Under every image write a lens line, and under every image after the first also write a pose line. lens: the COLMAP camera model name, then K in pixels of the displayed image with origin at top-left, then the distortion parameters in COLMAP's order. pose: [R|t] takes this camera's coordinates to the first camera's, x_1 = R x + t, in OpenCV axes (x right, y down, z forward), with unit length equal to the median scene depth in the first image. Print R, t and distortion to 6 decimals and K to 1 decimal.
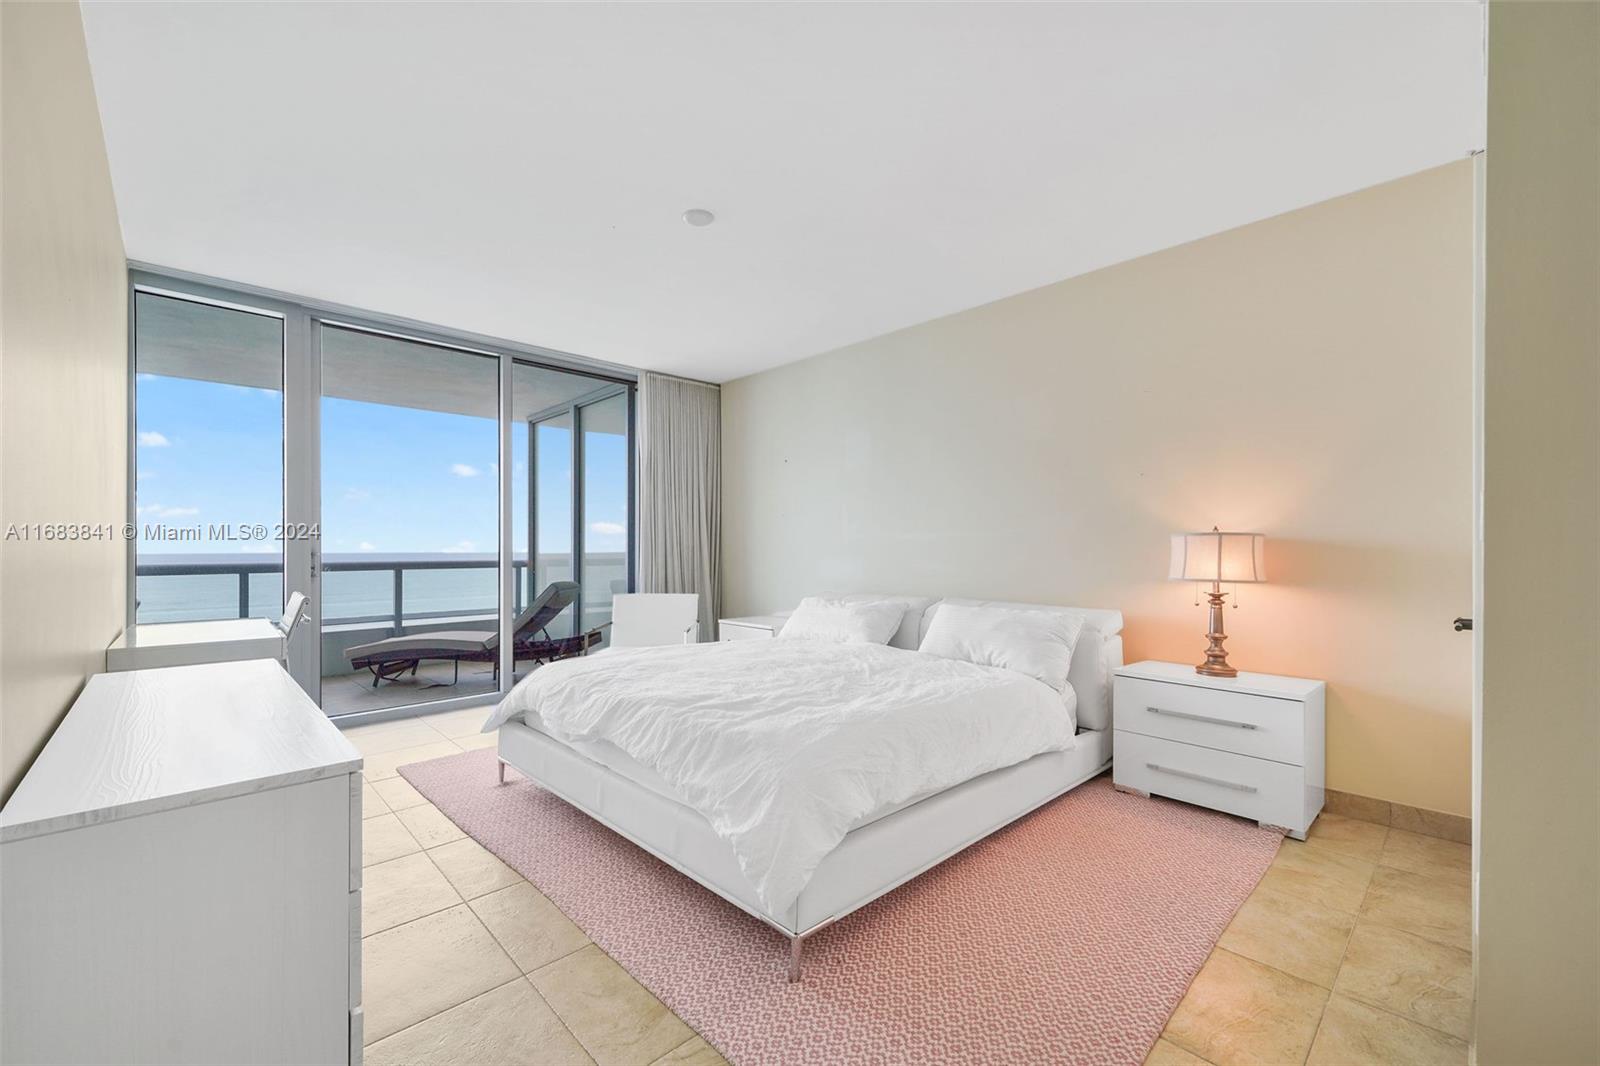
lens RADIAL K [[643.6, 0, 808.9], [0, 643.6, 531.3], [0, 0, 1]] dist [0.022063, -0.006973]
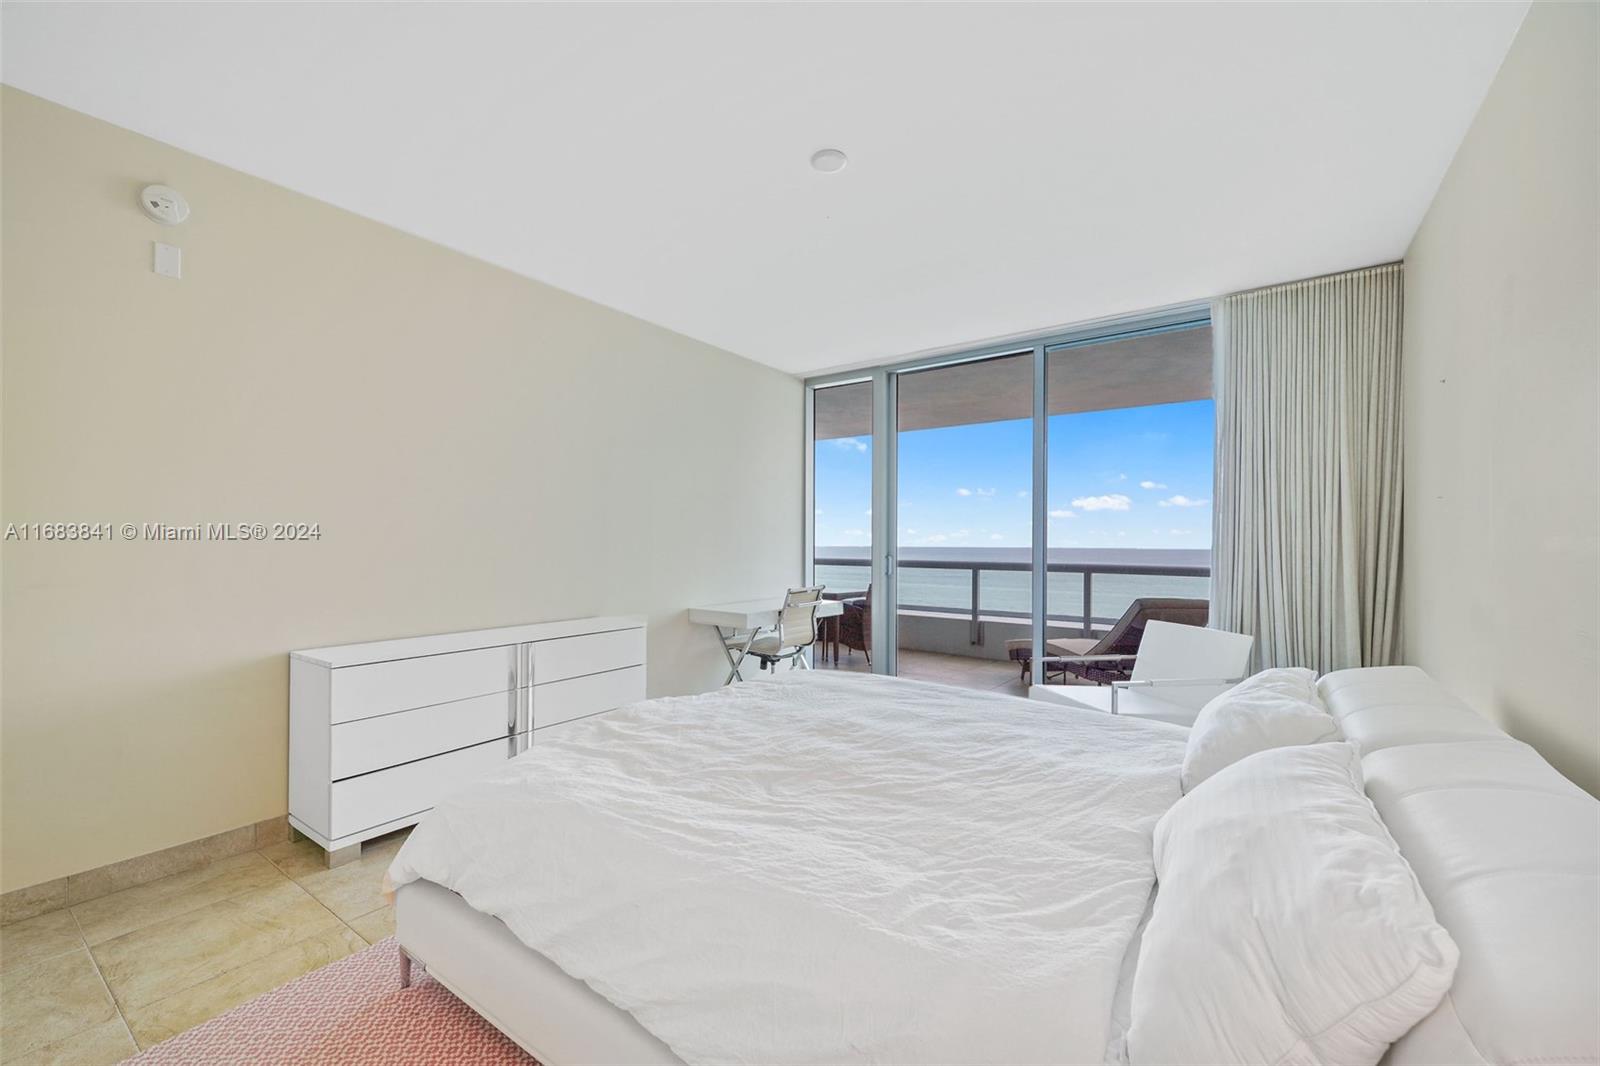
lens RADIAL K [[643.6, 0, 808.7], [0, 643.6, 534.7], [0, 0, 1]] dist [0.022063, -0.006973]
pose [[0.203638, -0.008938, -0.979005, 0.593255], [0.019310, 0.999800, -0.005112, -0.005095], [0.978856, -0.017864, 0.203770, 0.756008]]
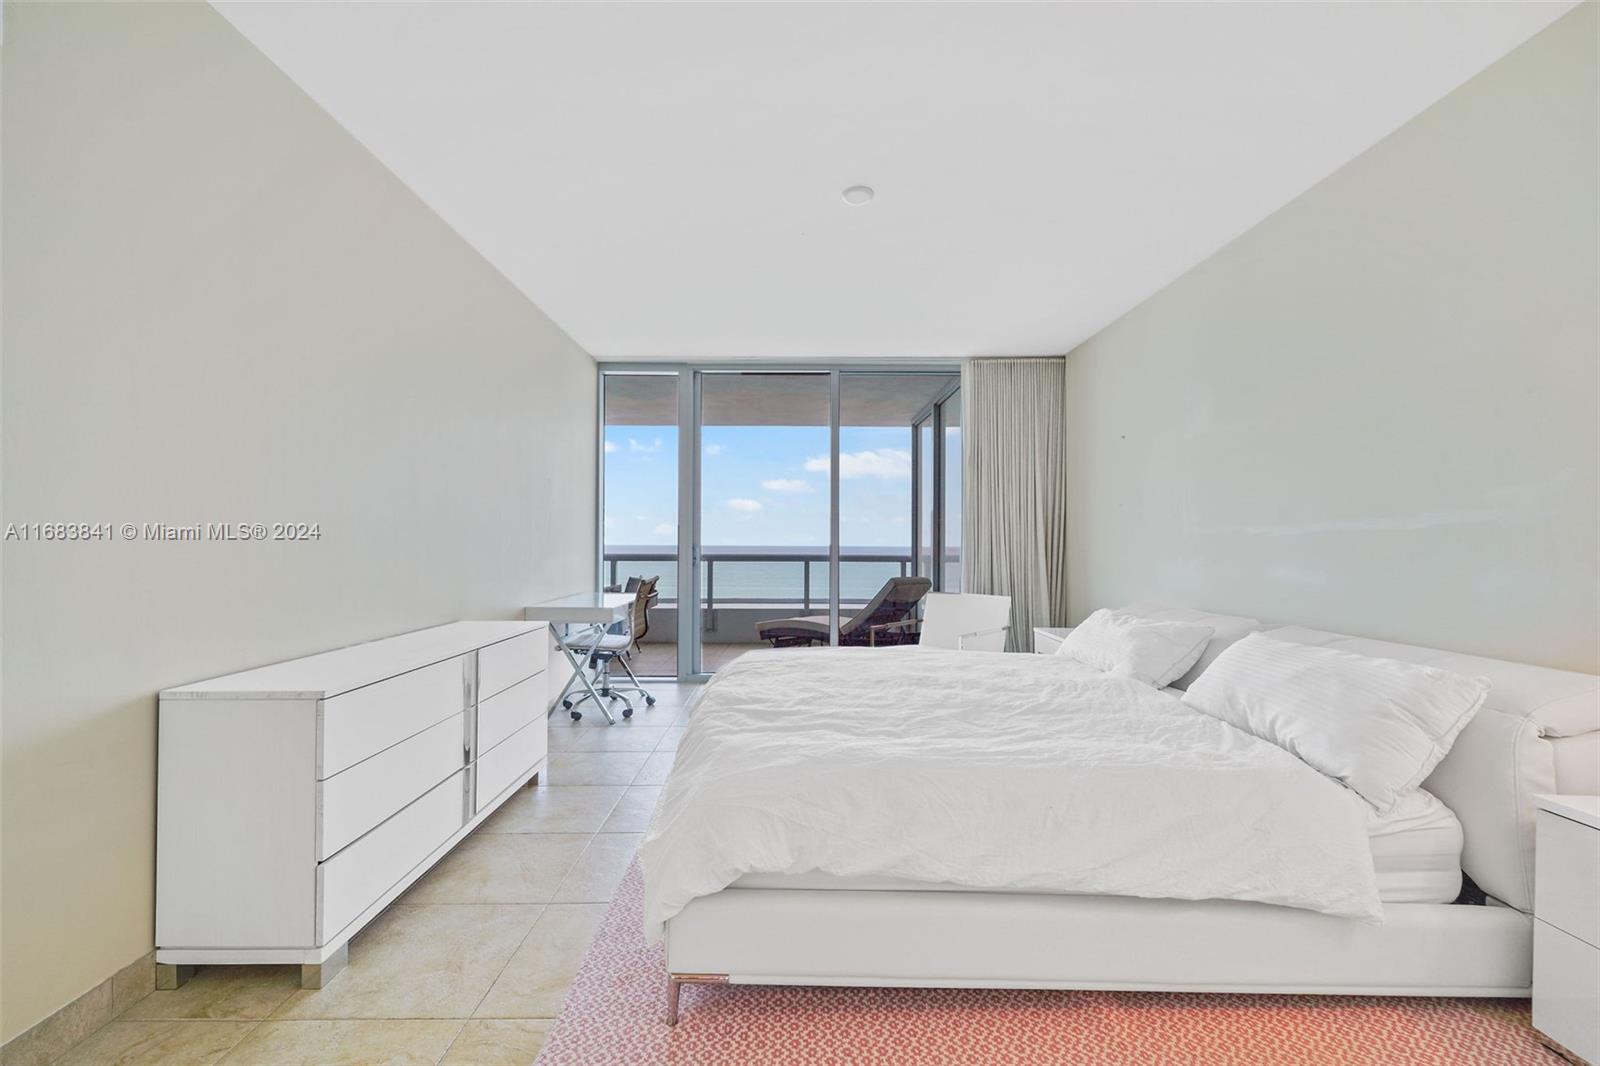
lens RADIAL K [[643.6, 0, 786.4], [0, 643.6, 526.4], [0, 0, 1]] dist [0.022063, -0.006973]
pose [[0.731101, -0.013211, -0.682142, 0.376071], [0.012355, 0.999905, -0.006125, 0.003194], [0.682158, -0.003950, 0.731194, 0.233395]]
